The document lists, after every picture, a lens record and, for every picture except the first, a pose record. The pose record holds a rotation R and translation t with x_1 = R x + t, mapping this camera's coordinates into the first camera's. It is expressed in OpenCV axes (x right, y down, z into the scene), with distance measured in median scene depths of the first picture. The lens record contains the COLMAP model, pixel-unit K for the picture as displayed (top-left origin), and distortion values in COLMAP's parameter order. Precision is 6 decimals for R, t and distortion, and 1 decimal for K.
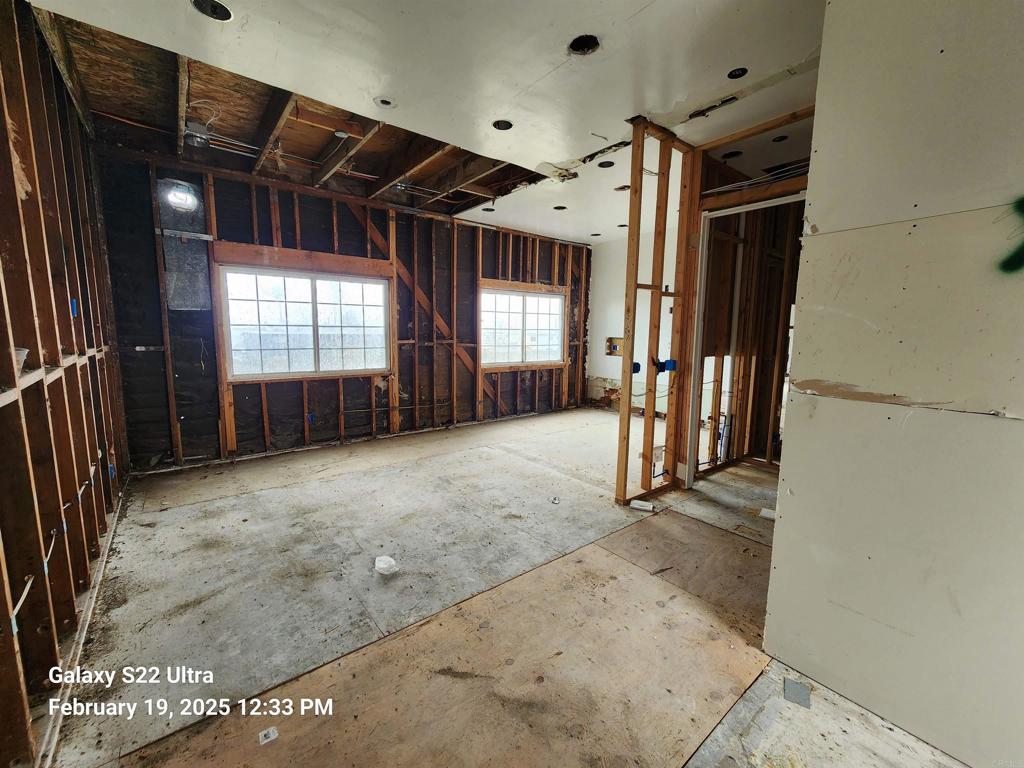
lens RADIAL K [[429.5, 0, 522.2], [0, 429.5, 389.0], [0, 0, 1]] dist [-0.006678, 0.002983]
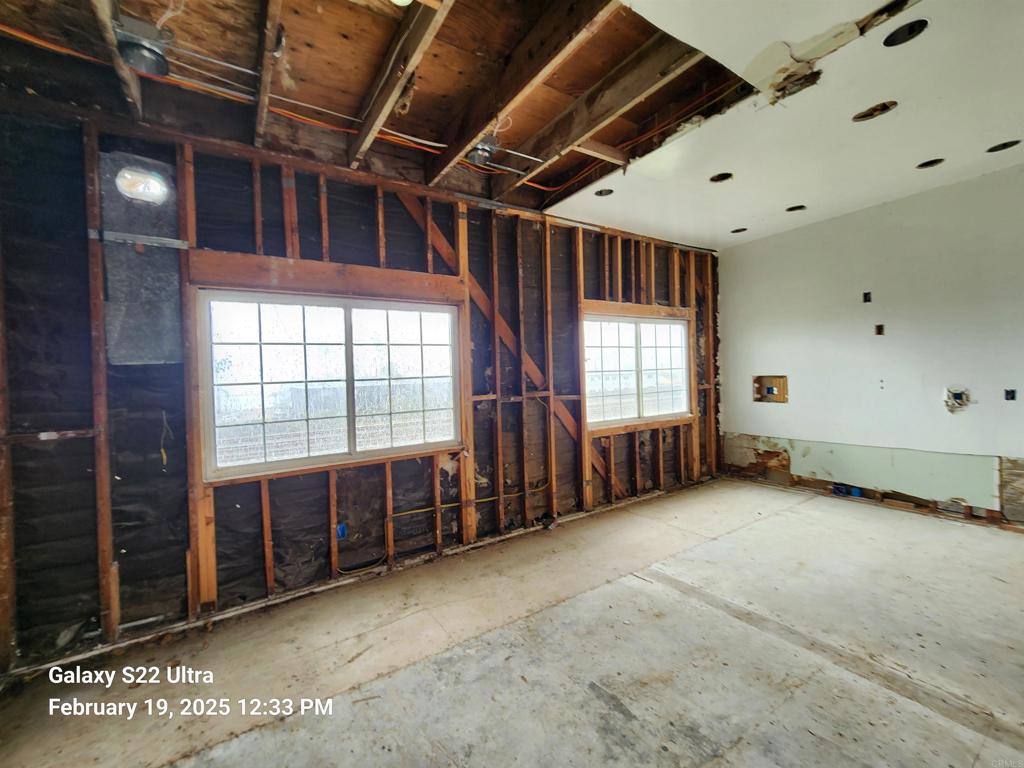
lens RADIAL K [[429.5, 0, 507.9], [0, 429.5, 381.4], [0, 0, 1]] dist [-0.006678, 0.002983]
pose [[0.993115, -0.045697, -0.107867, -0.191980], [0.032621, 0.992235, -0.120020, -0.064836], [0.112514, 0.115675, 0.986894, 0.421479]]
